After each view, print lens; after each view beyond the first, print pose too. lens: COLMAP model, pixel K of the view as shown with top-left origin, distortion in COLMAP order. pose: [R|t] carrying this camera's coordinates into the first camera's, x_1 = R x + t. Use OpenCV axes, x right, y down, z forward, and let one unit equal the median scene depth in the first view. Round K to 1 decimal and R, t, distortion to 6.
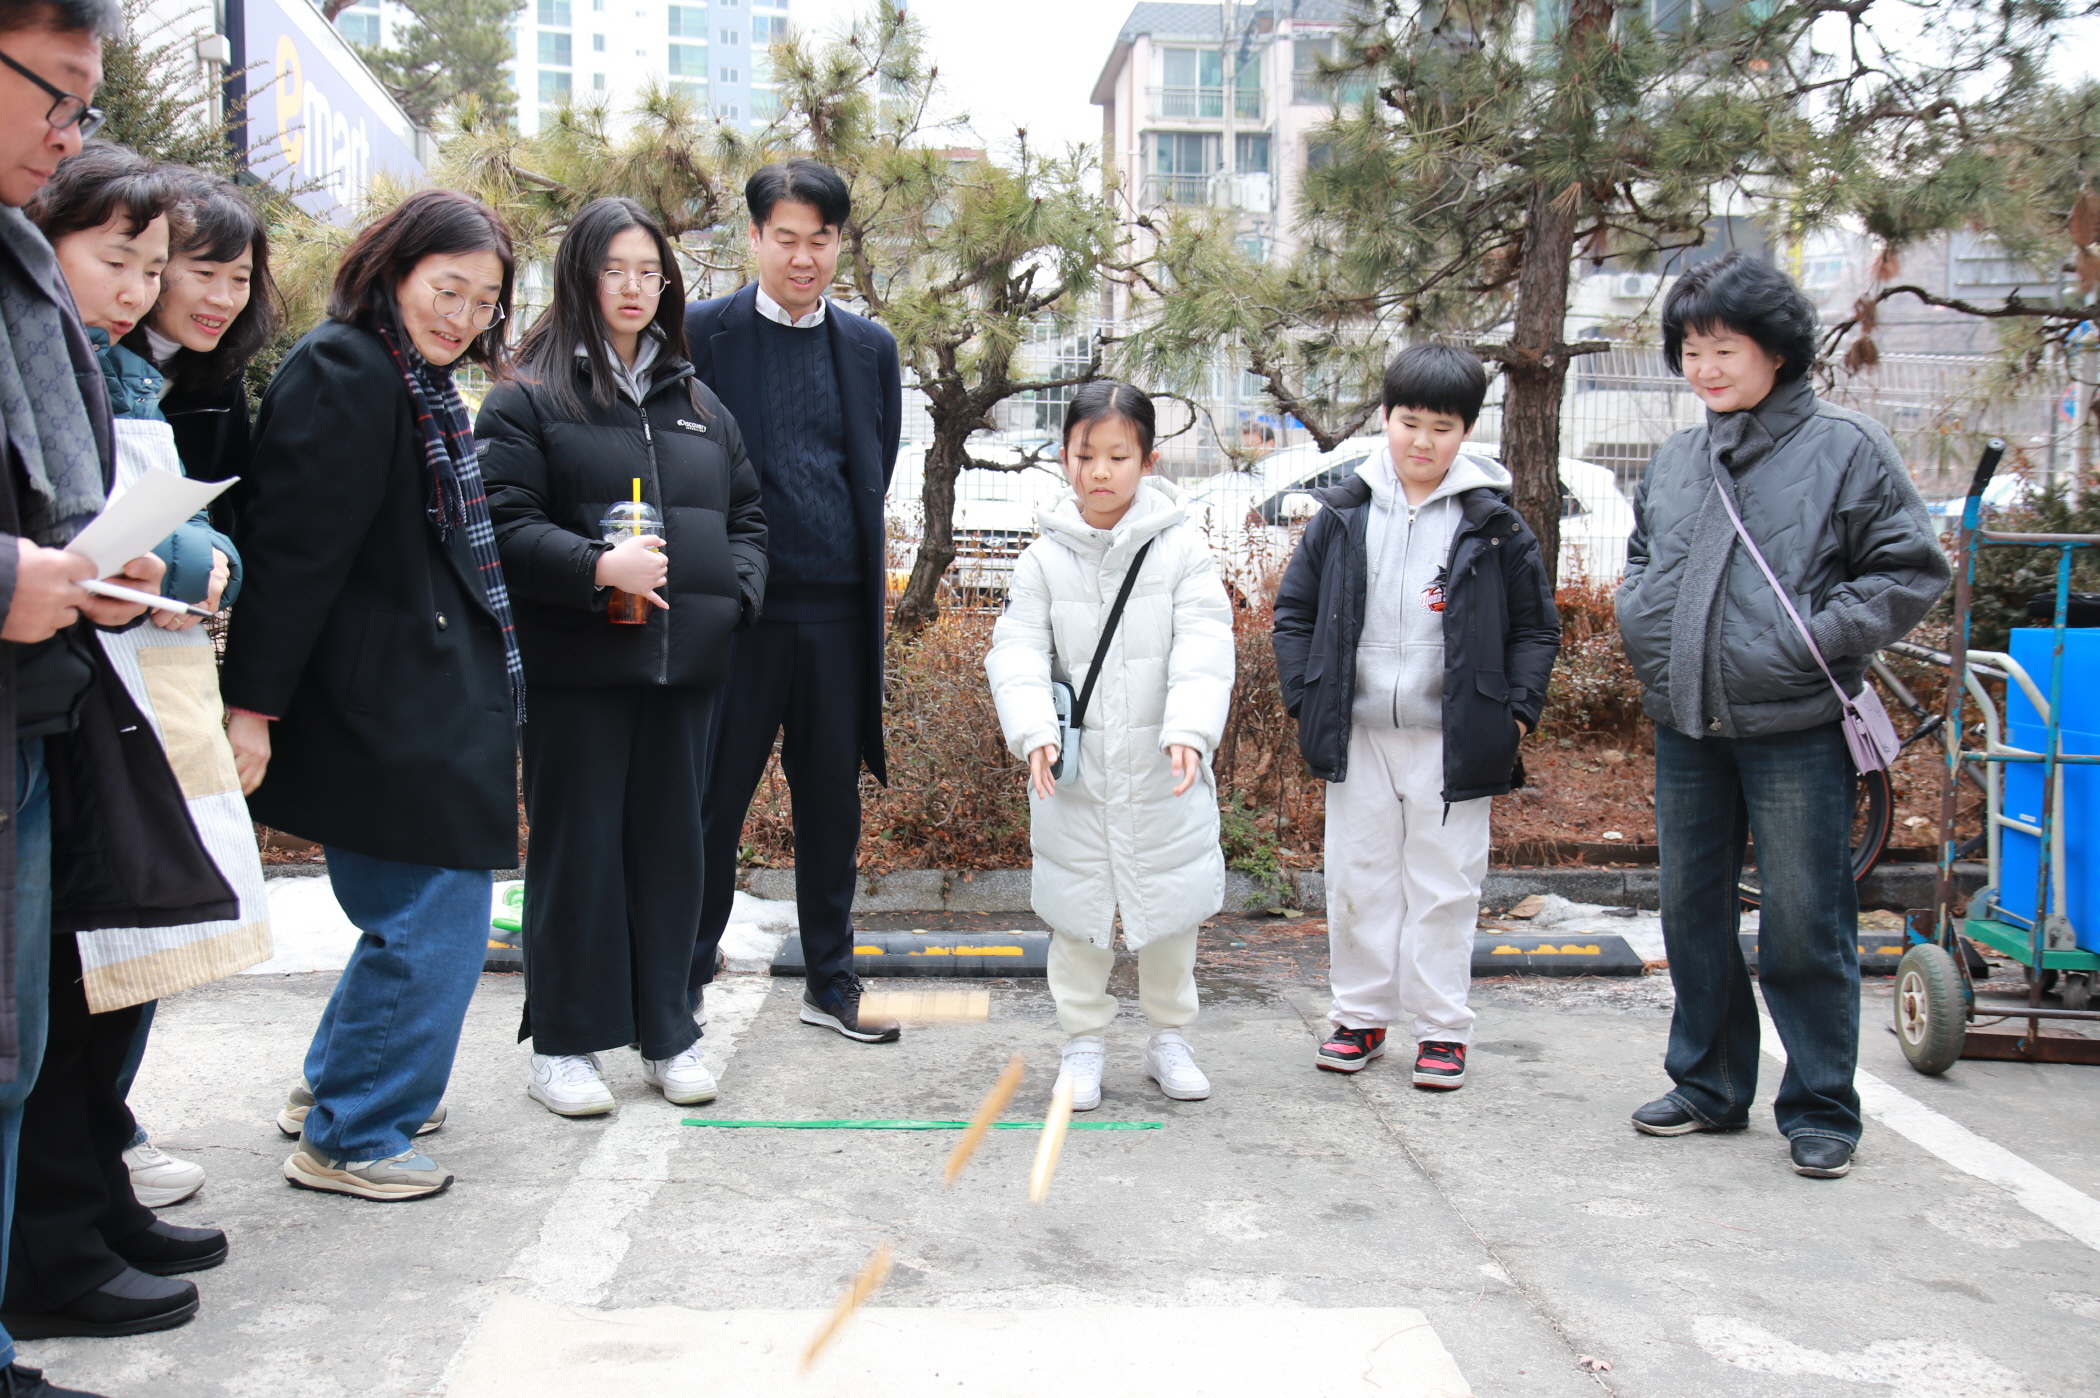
lens RADIAL K [[1961.2, 0, 1016.4], [0, 1961.2, 741.5], [0, 0, 1]] dist [-0.005103, 0.000000]
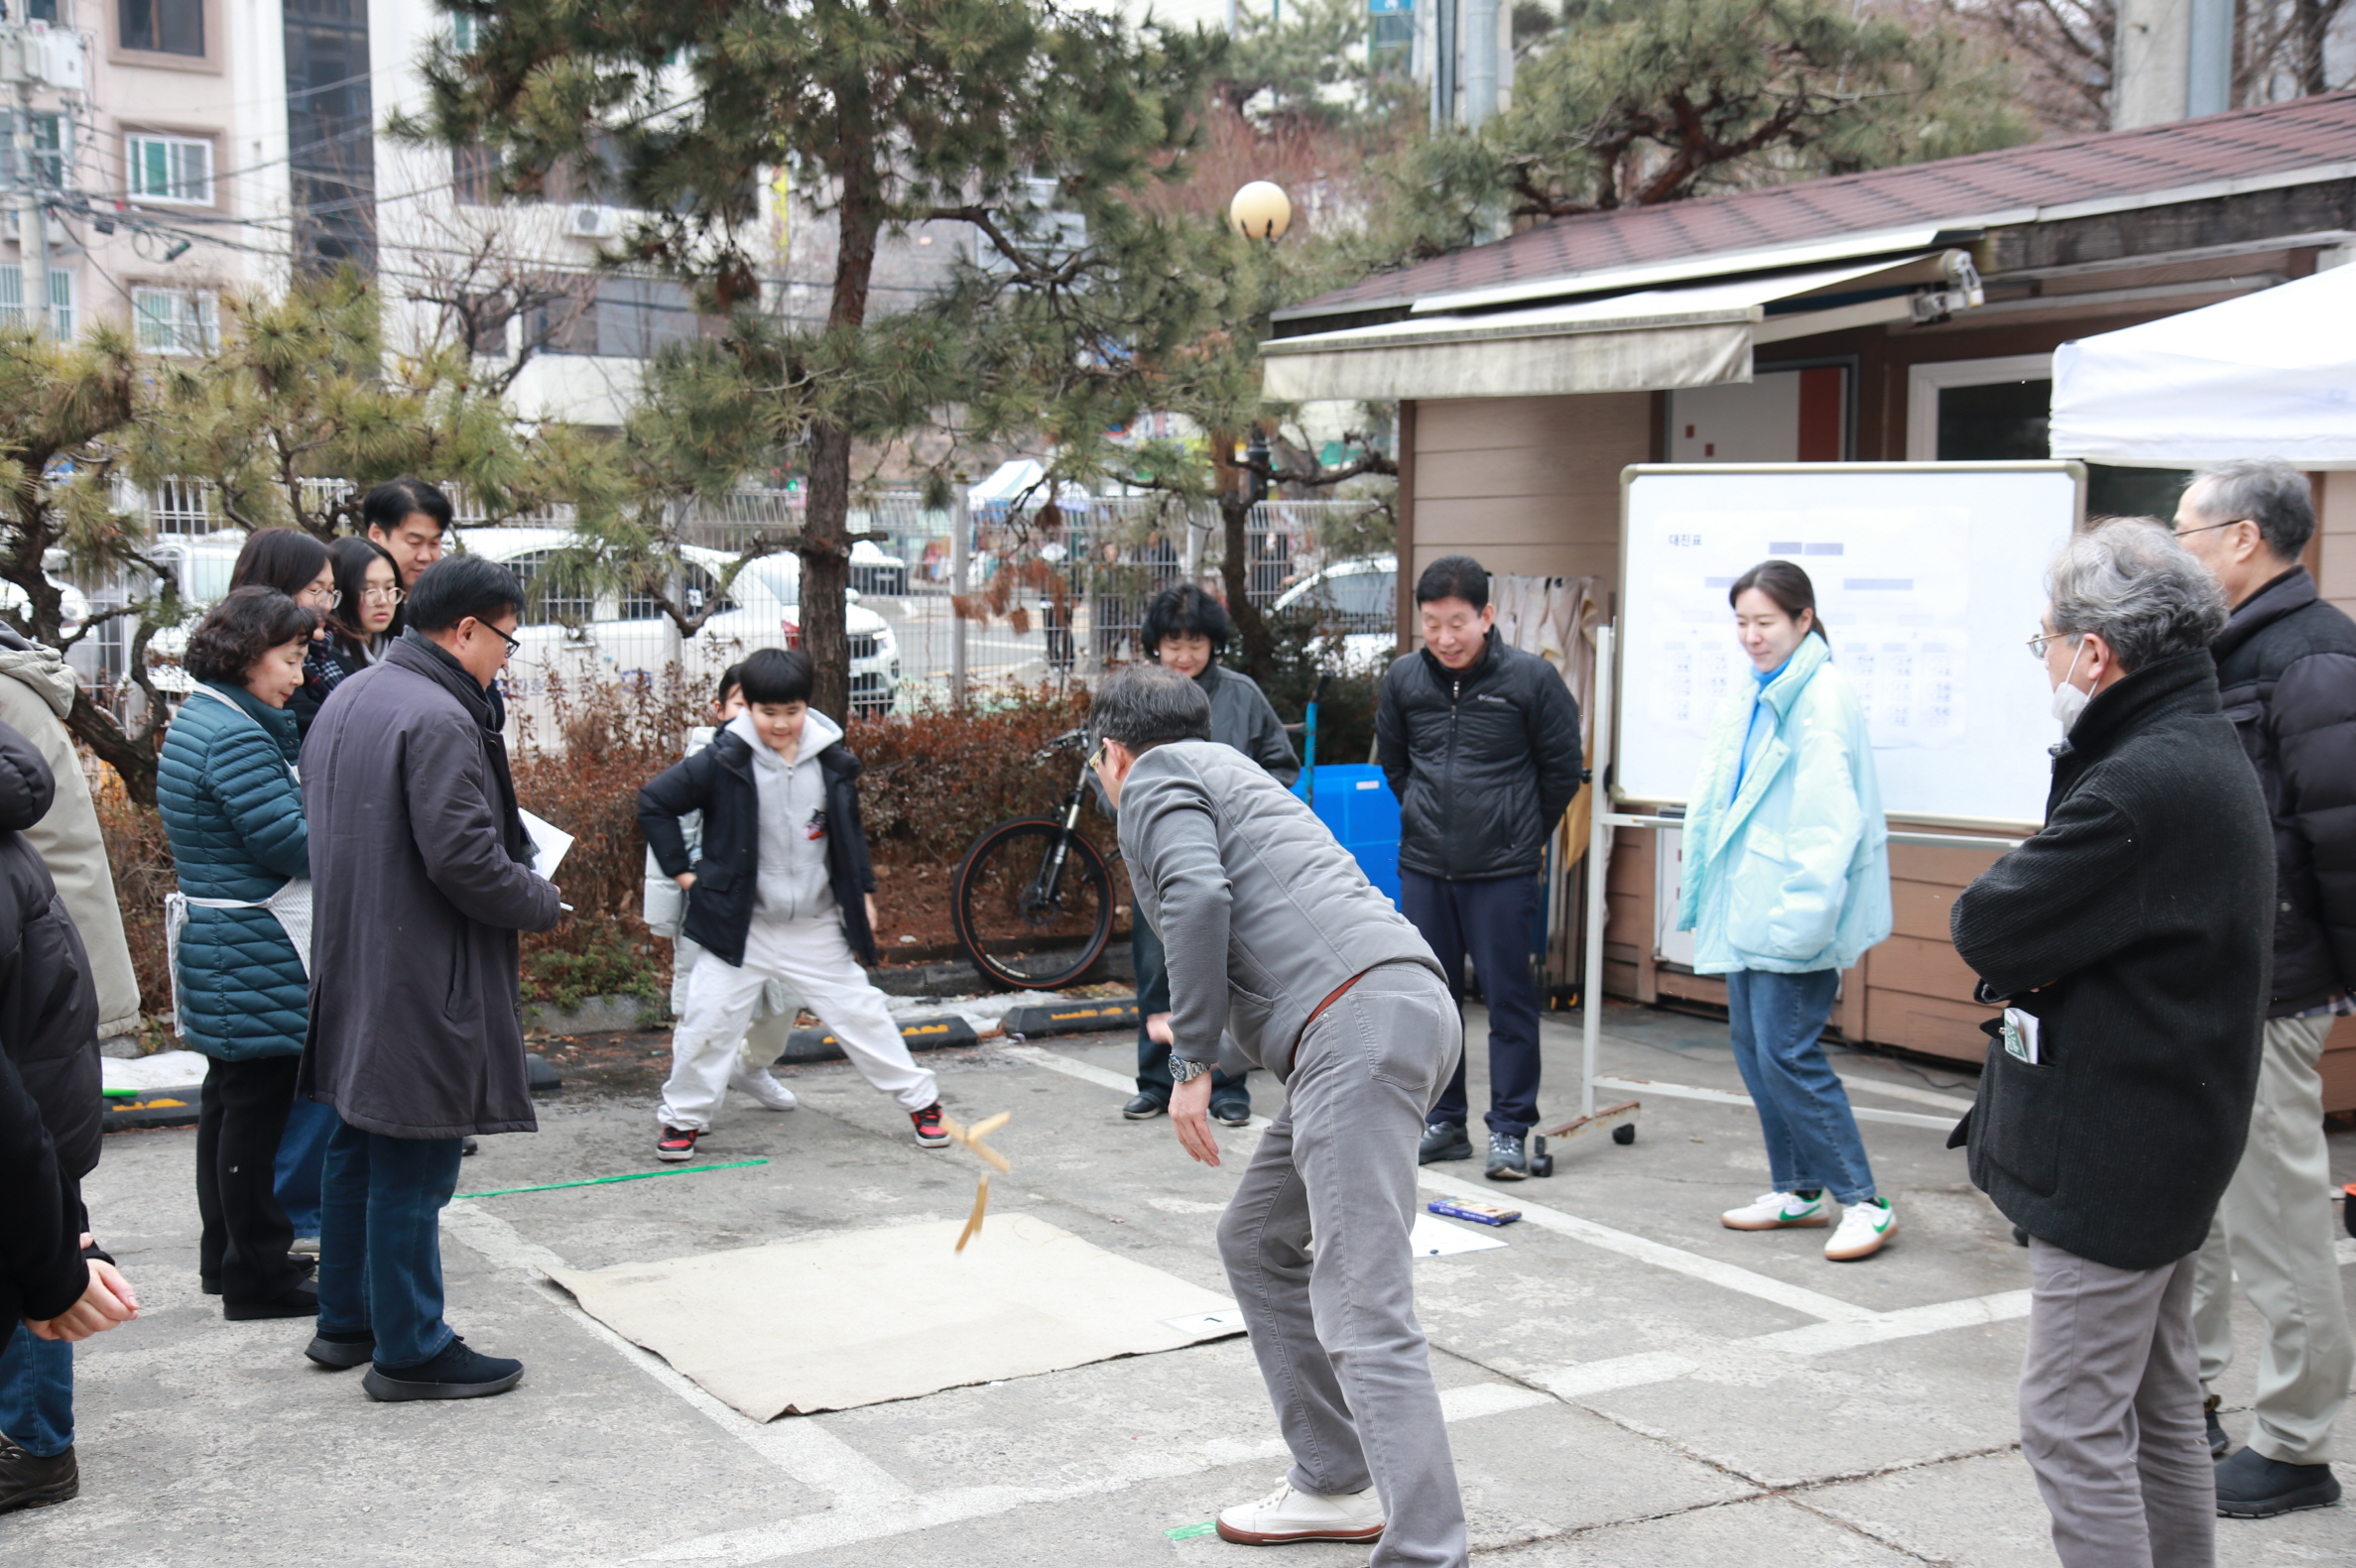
lens RADIAL K [[2687.1, 0, 1178.2], [0, 2687.1, 785.8], [0, 0, 1]] dist [0.003878, 0.000000]
pose [[0.865913, -0.045976, 0.498077, -0.656207], [0.050472, 0.998716, 0.004442, -0.080318], [-0.497642, 0.021292, 0.867121, -0.919000]]
